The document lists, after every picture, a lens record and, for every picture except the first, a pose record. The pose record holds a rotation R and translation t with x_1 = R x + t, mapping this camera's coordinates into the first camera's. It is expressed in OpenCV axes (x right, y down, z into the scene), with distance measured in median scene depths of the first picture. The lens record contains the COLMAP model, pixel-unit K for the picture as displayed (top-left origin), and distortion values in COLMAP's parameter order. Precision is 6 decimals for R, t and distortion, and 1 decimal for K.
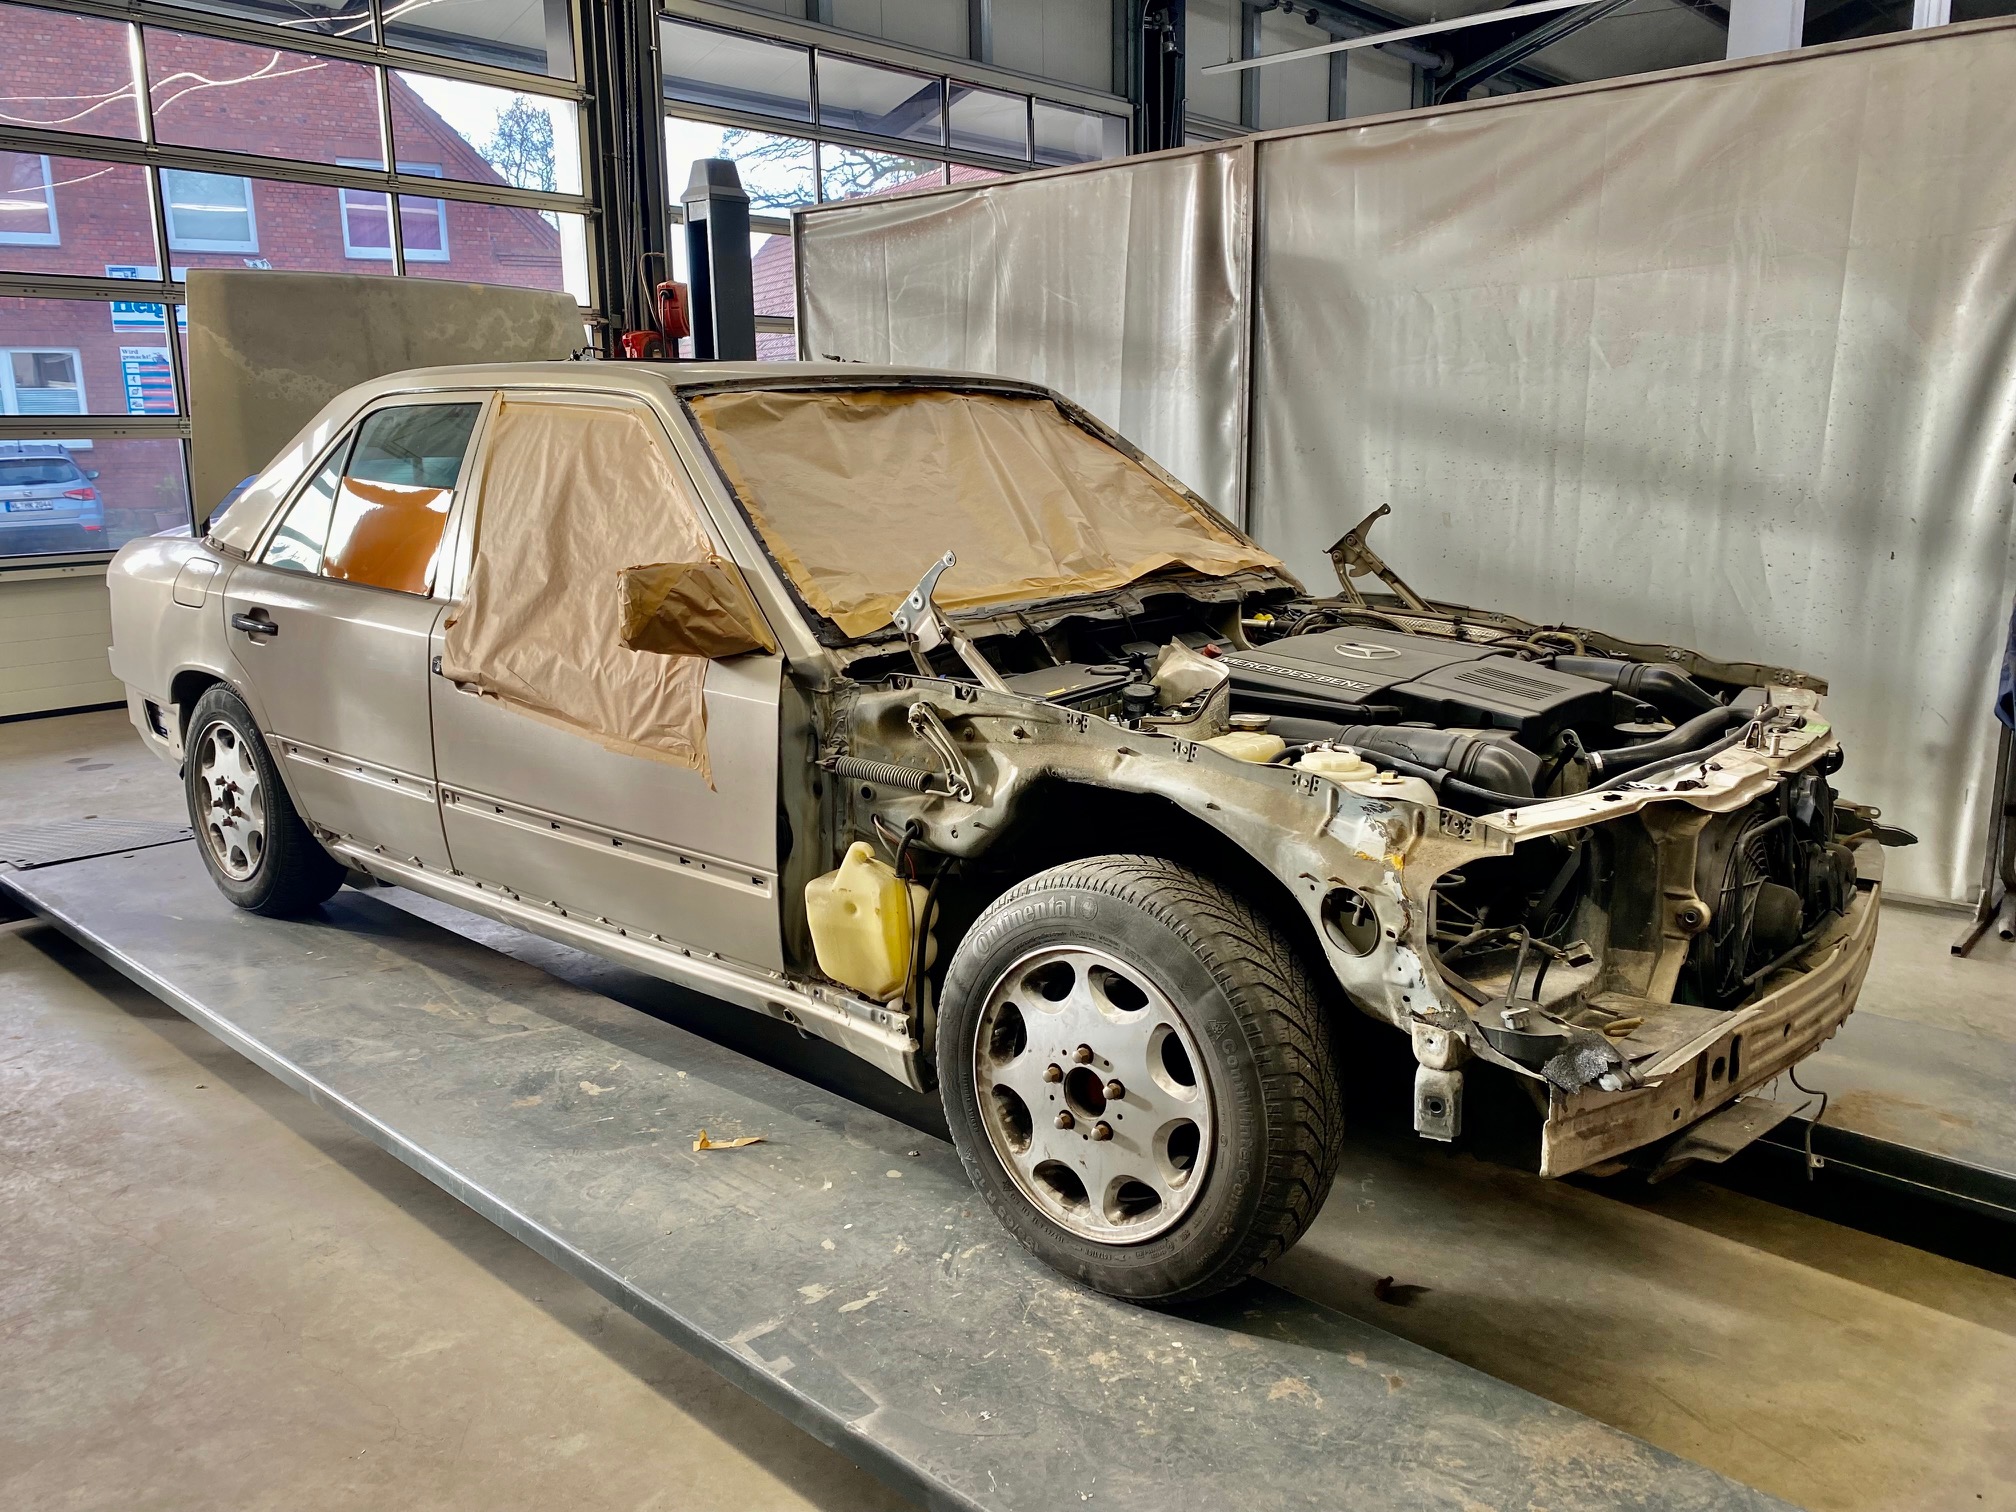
lens RADIAL K [[1543.1, 0, 1015.3], [0, 1543.1, 757.0], [0, 0, 1]] dist [0.029114, -0.055088]
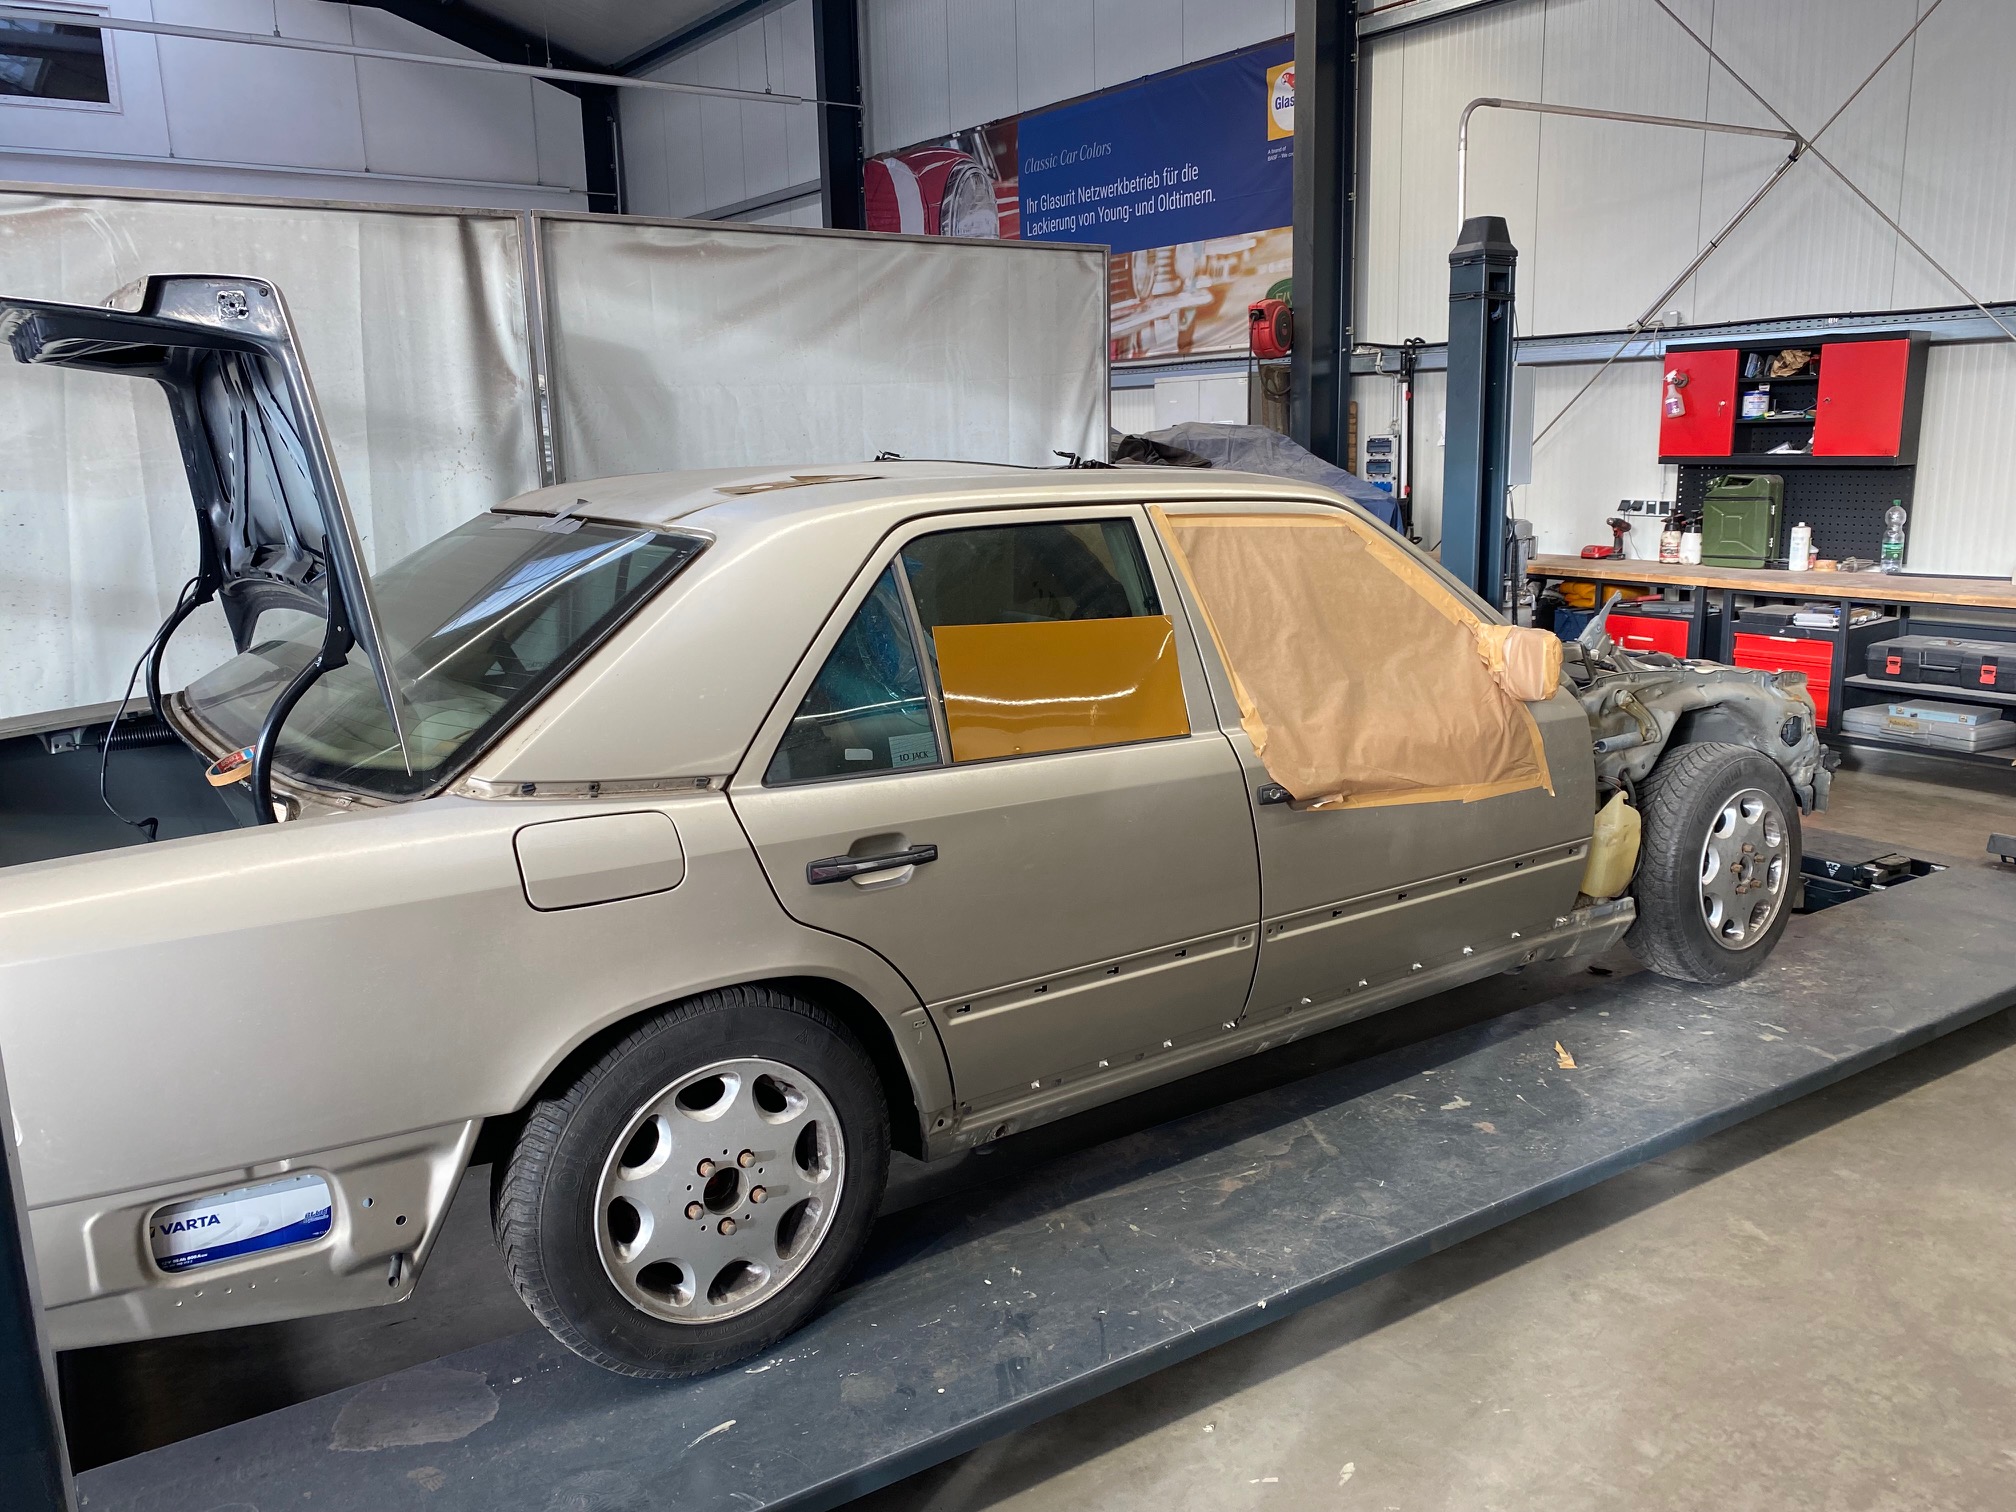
lens RADIAL K [[1543.1, 0, 1010.0], [0, 1543.1, 752.6], [0, 0, 1]] dist [0.029114, -0.055088]
pose [[0.238822, -0.187298, 0.952829, -0.847830], [0.218596, 0.966407, 0.135177, -0.159609], [-0.946139, 0.176002, 0.271742, 0.583665]]
